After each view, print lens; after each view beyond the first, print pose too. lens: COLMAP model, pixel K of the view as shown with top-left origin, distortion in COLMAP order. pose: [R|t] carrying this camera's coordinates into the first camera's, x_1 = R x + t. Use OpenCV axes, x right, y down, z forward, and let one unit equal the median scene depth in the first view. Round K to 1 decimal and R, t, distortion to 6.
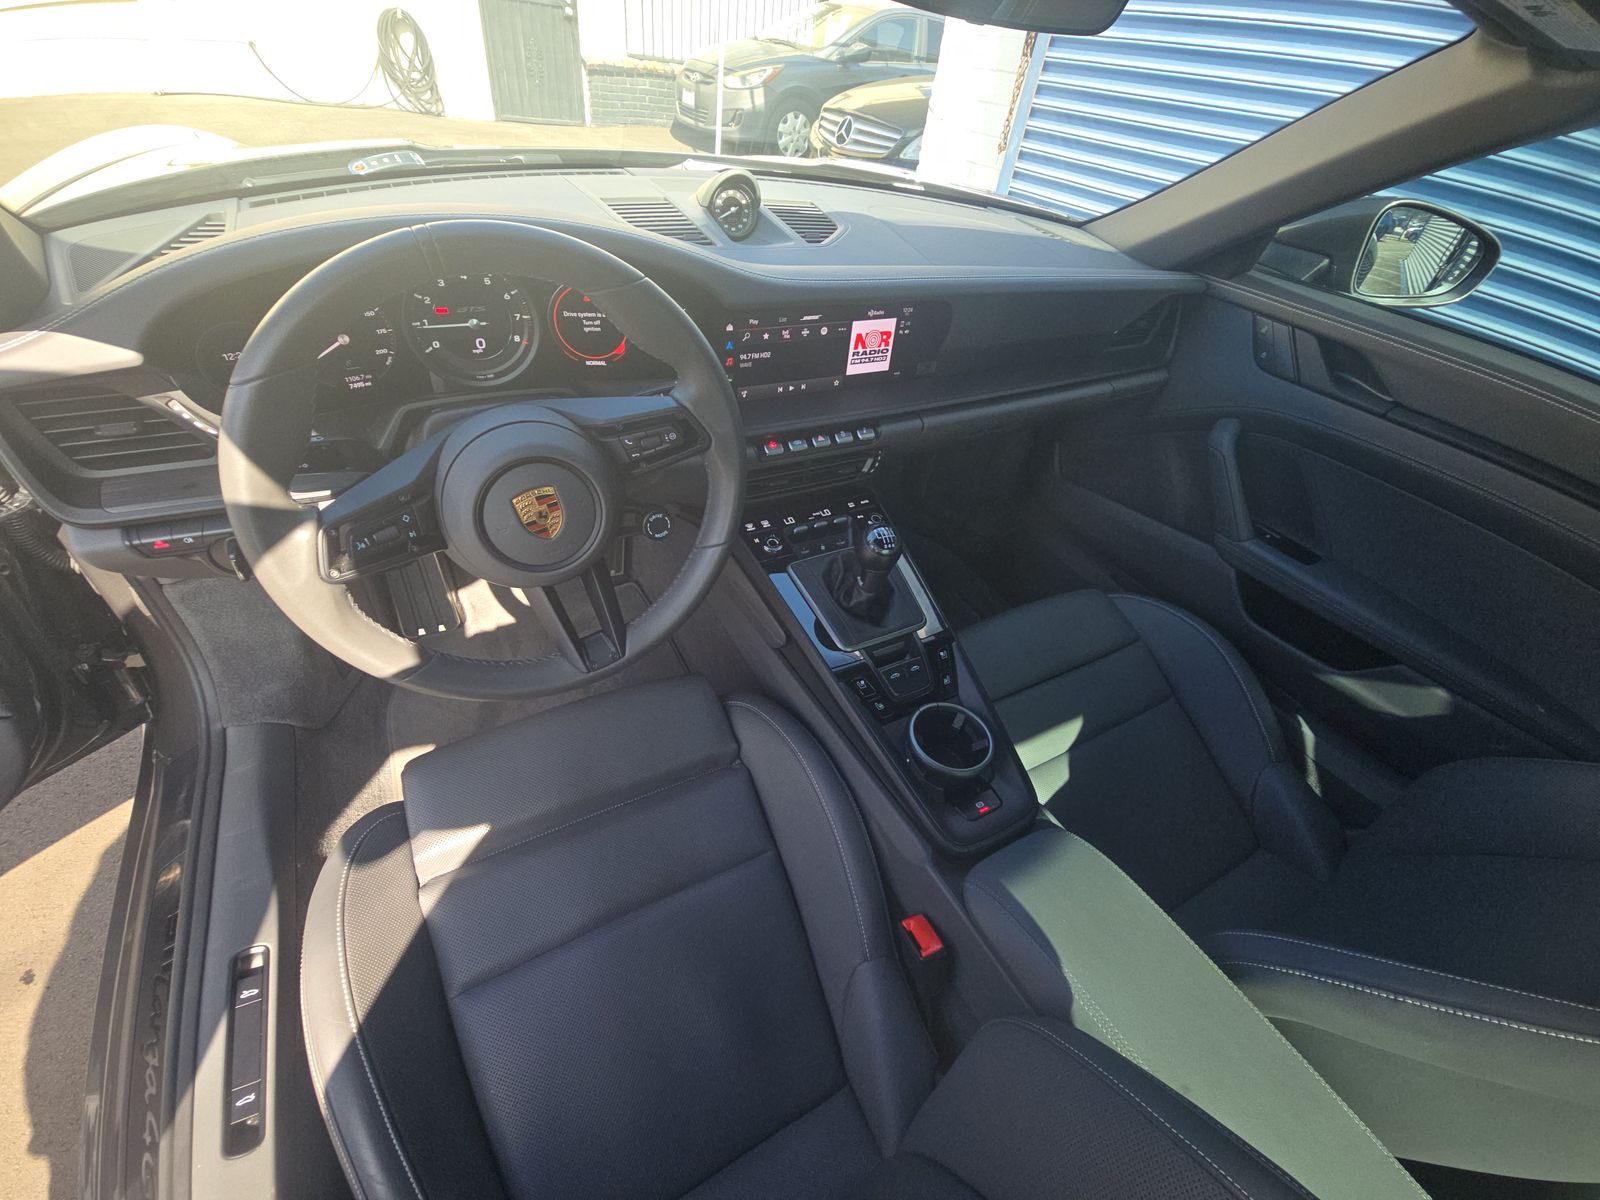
lens RADIAL K [[653.8, 0, 786.8], [0, 653.8, 584.1], [0, 0, 1]] dist [-0.001667, 0.000056]
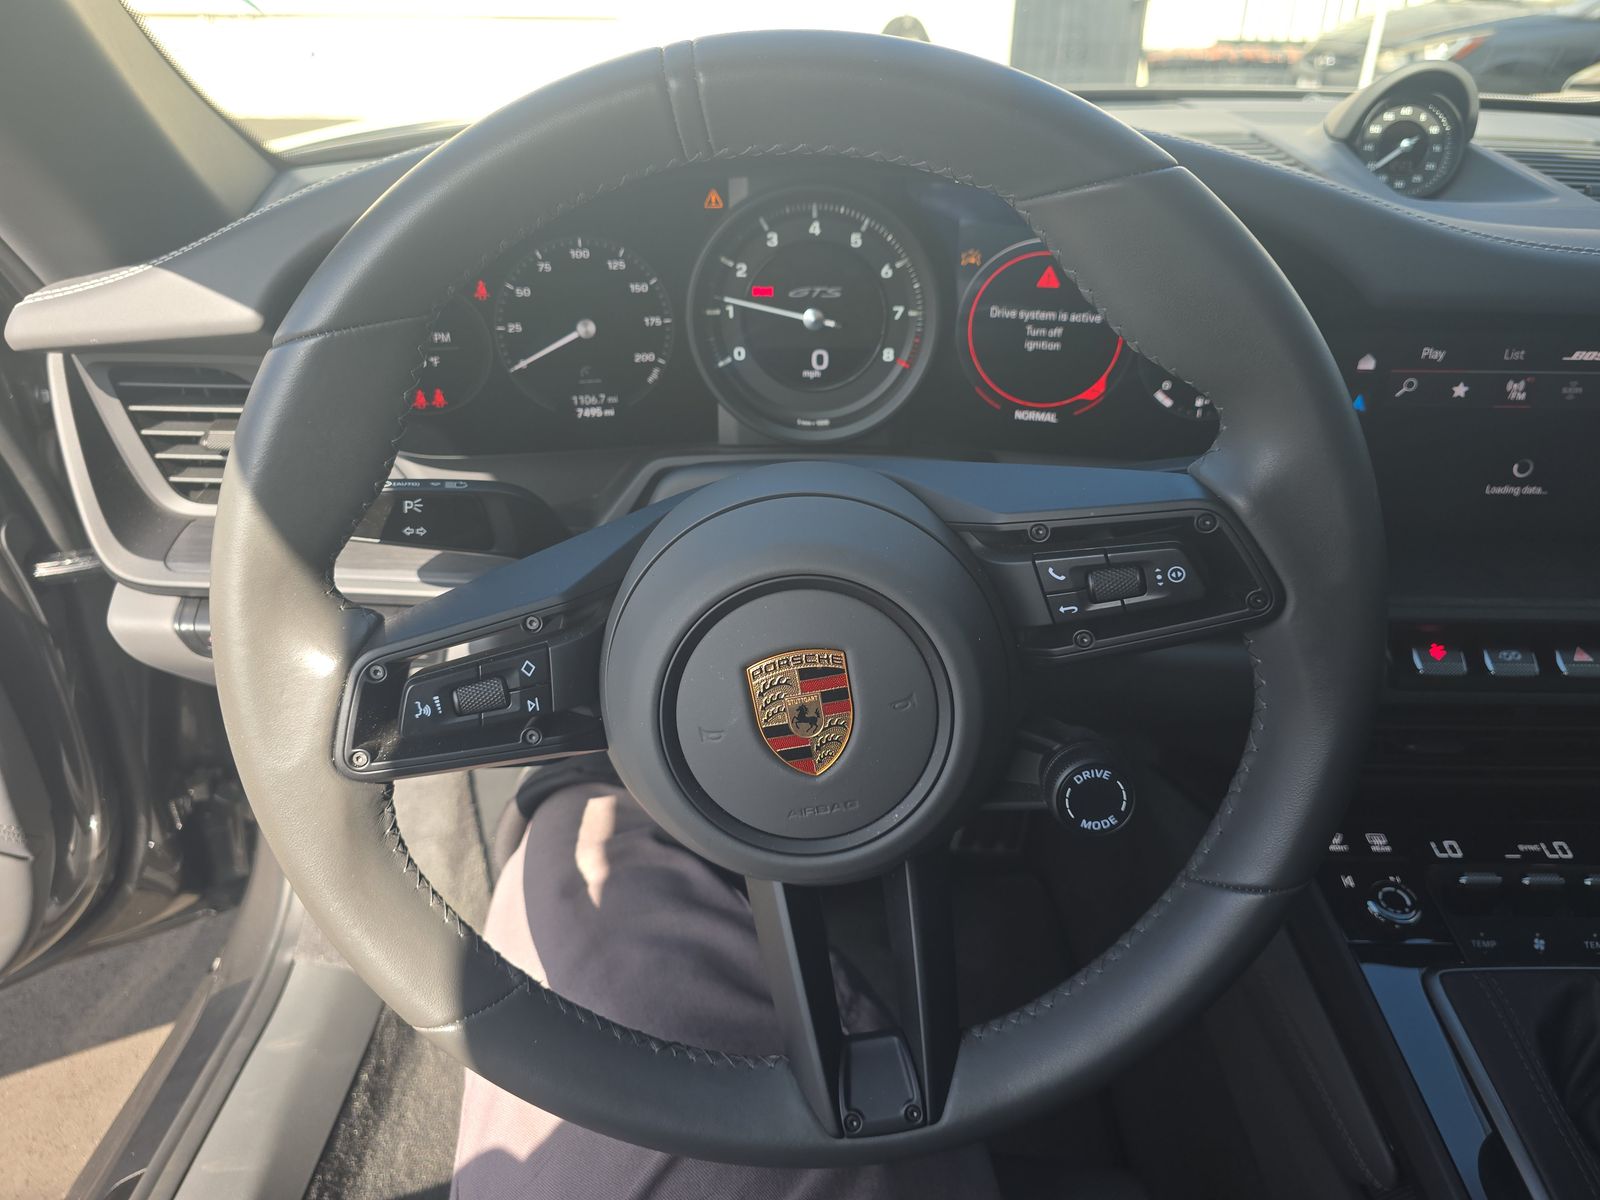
lens RADIAL K [[1085.0, 0, 808.0], [0, 1085.0, 602.6], [0, 0, 1]] dist [0.023746, -0.023795]
pose [[0.870565, 0.143851, -0.470557, -0.049904], [-0.245198, 0.955943, -0.161400, -0.046643], [0.426608, 0.255889, 0.867483, 0.290634]]
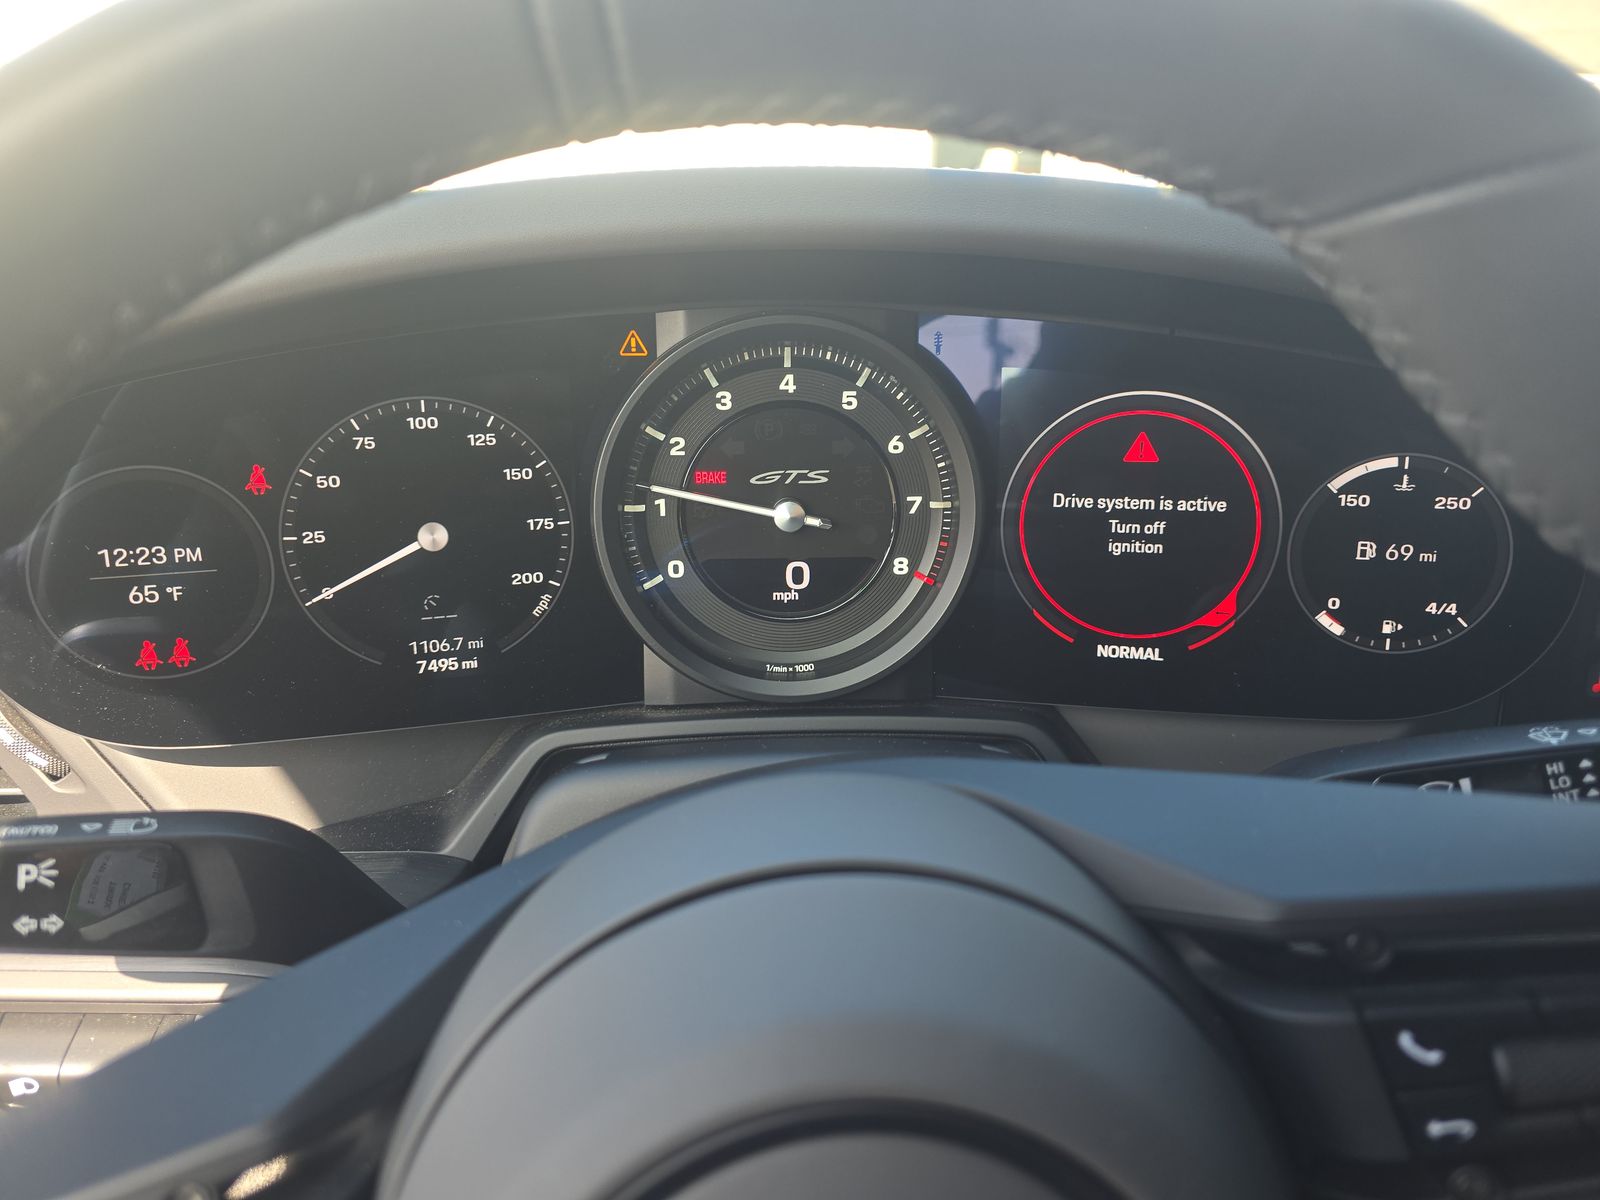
lens RADIAL K [[1067.7, 0, 808.8], [0, 1067.7, 608.6], [0, 0, 1]] dist [0.011941, -0.004258]
pose [[0.901156, 0.032955, -0.432241, -0.208694], [-0.201365, 0.914826, -0.350066, -0.149529], [0.383888, 0.402503, 0.831036, 0.510924]]
